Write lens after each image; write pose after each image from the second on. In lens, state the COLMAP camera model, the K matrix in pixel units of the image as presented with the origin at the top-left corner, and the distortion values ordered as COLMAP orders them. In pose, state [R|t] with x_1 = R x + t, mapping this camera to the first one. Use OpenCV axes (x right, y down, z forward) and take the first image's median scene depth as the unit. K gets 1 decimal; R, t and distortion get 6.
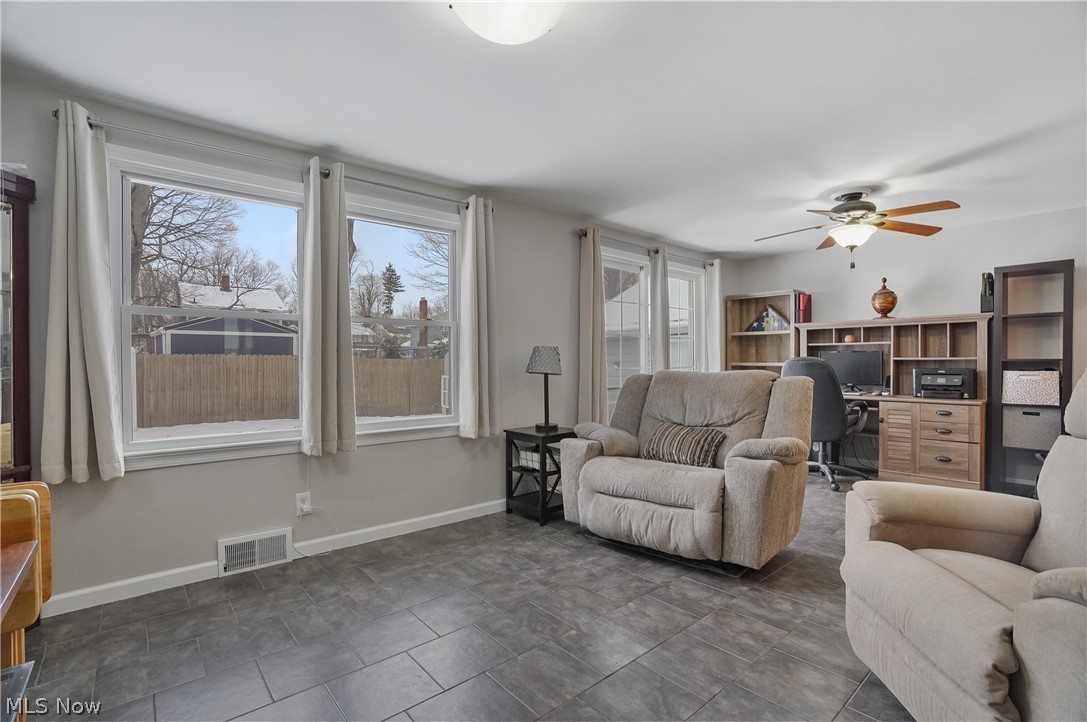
lens RADIAL K [[503.0, 0, 543.4], [0, 503.0, 364.4], [0, 0, 1]] dist [-0.076133, 0.031814]
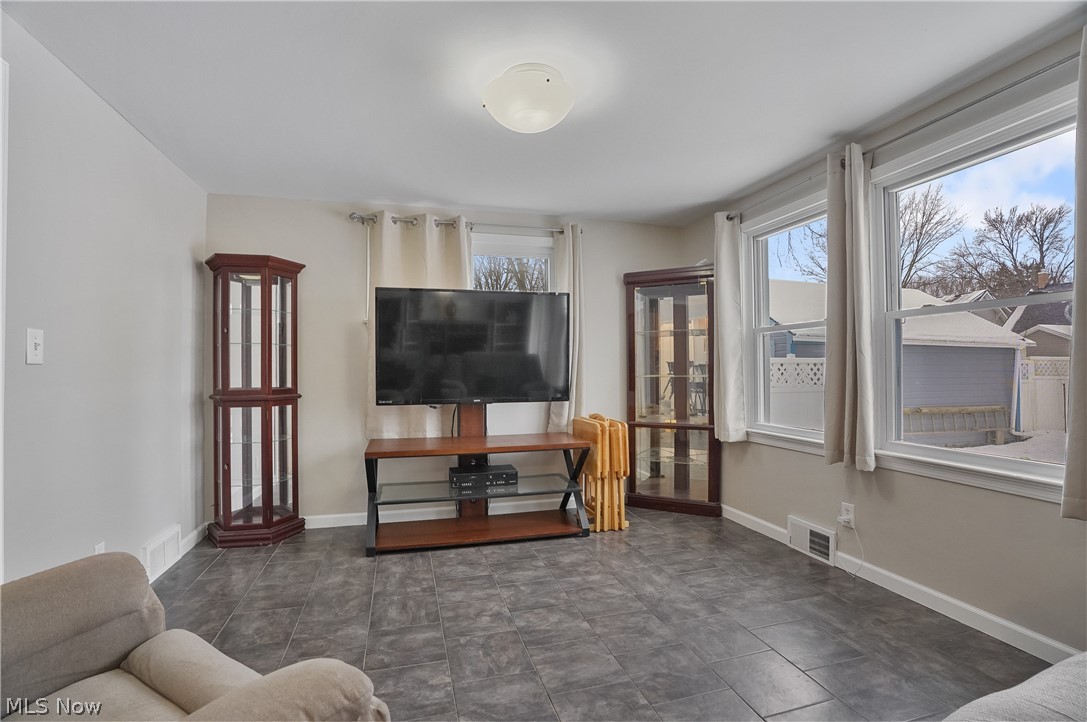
lens RADIAL K [[503.0, 0, 543.4], [0, 503.0, 364.4], [0, 0, 1]] dist [-0.076133, 0.031814]
pose [[-0.423017, -0.002653, -0.906118, 0.420644], [0.001483, 0.999992, -0.003621, -0.005122], [0.906121, -0.002876, -0.423009, 0.583706]]
